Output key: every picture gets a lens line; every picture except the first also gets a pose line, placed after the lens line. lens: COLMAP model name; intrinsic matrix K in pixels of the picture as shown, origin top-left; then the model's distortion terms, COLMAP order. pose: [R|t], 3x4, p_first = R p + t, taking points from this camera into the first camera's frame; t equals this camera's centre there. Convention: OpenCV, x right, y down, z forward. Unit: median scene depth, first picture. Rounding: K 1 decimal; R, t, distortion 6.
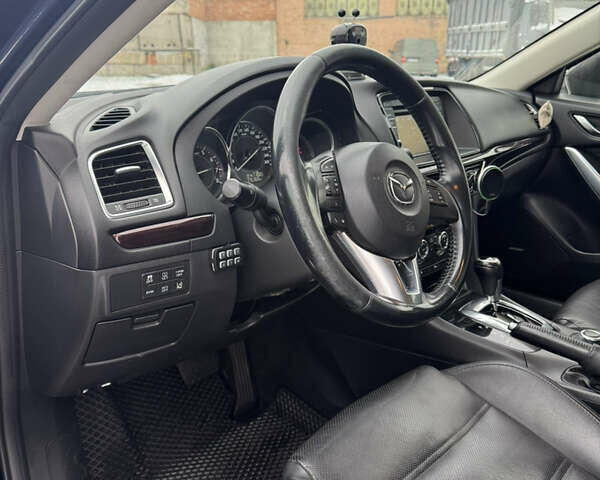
lens RADIAL K [[548.8, 0, 299.2], [0, 548.8, 233.7], [0, 0, 1]] dist [0.130980, -0.256286]
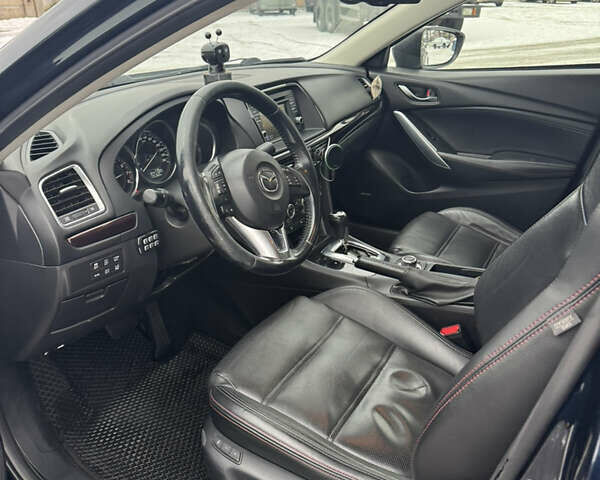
lens RADIAL K [[548.8, 0, 299.2], [0, 548.8, 233.7], [0, 0, 1]] dist [0.130980, -0.256286]
pose [[0.971328, -0.119520, 0.205515, -0.044545], [0.096526, 0.988249, 0.118517, -0.096382], [-0.217265, -0.095281, 0.971451, -0.385283]]
